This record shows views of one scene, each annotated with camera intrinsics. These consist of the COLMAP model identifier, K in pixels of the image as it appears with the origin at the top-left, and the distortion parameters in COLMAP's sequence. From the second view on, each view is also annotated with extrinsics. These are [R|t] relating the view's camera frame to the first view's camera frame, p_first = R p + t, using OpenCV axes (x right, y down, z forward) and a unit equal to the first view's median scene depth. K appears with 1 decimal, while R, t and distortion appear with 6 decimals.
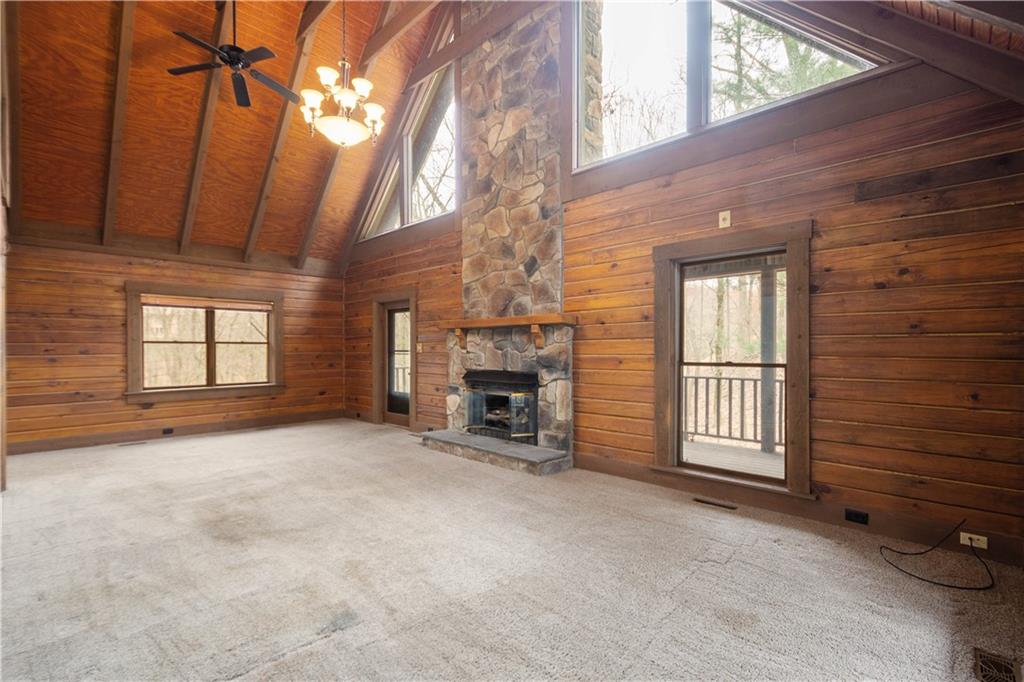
lens RADIAL K [[462.9, 0, 513.8], [0, 462.9, 351.7], [0, 0, 1]] dist [0.007502, -0.000120]
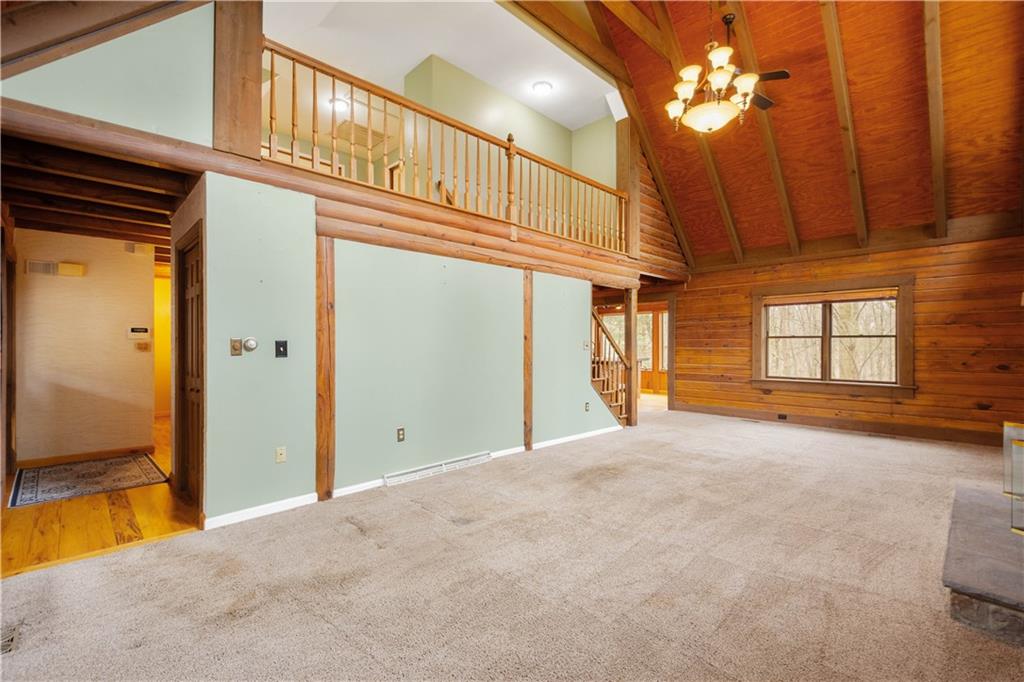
lens RADIAL K [[447.8, 0, 512.0], [0, 447.8, 341.0], [0, 0, 1]] dist [-0.000842, -0.000566]
pose [[-0.038936, -0.003895, -0.999234, 0.411435], [-0.006897, 0.999970, -0.003629, -0.002940], [0.999218, 0.006750, -0.038961, 0.457811]]
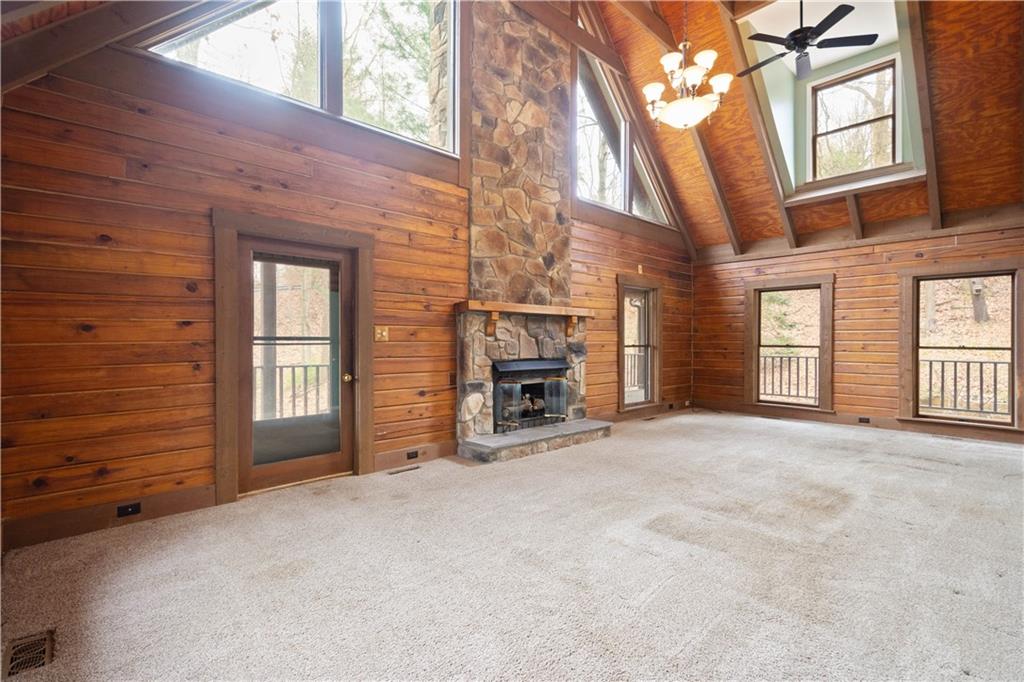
lens RADIAL K [[468.9, 0, 512.0], [0, 468.9, 341.0], [0, 0, 1]] dist [0.004986, 0.000194]
pose [[0.057645, -0.002008, 0.998335, -0.998211], [0.002057, 0.999996, 0.001893, 0.001338], [-0.998335, 0.001945, 0.057648, 0.950511]]
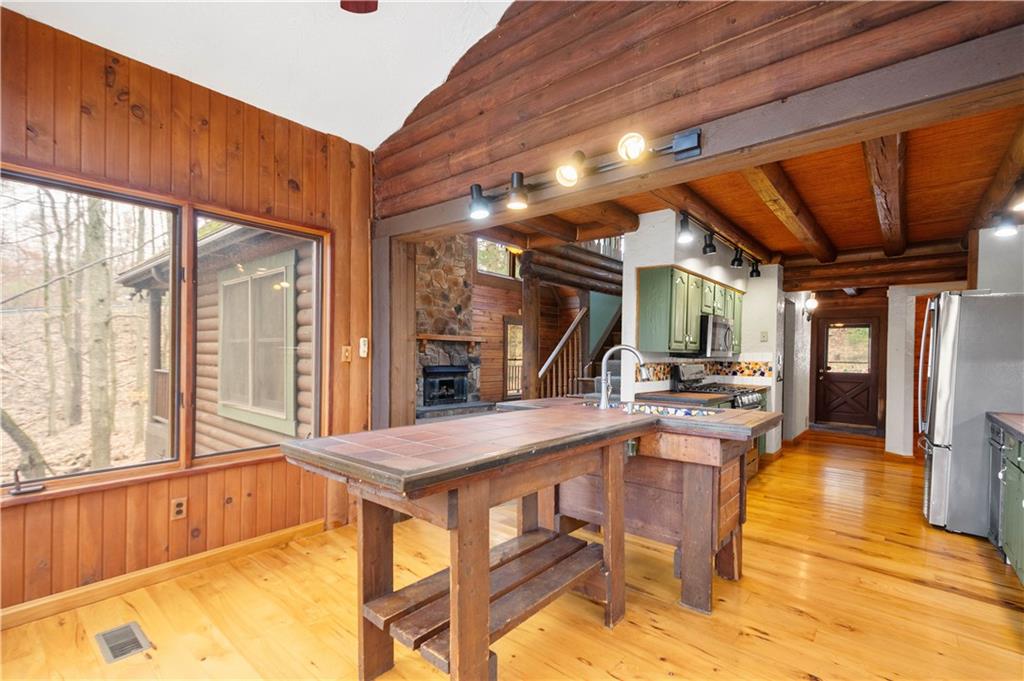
lens RADIAL K [[462.5, 0, 511.6], [0, 462.5, 360.4], [0, 0, 1]] dist [0.006396, 0.000067]
pose [[-0.057793, -0.012302, 0.998253, -1.731379], [-0.011620, 0.999865, 0.011649, -0.001601], [-0.998261, -0.010927, -0.057928, 0.826315]]
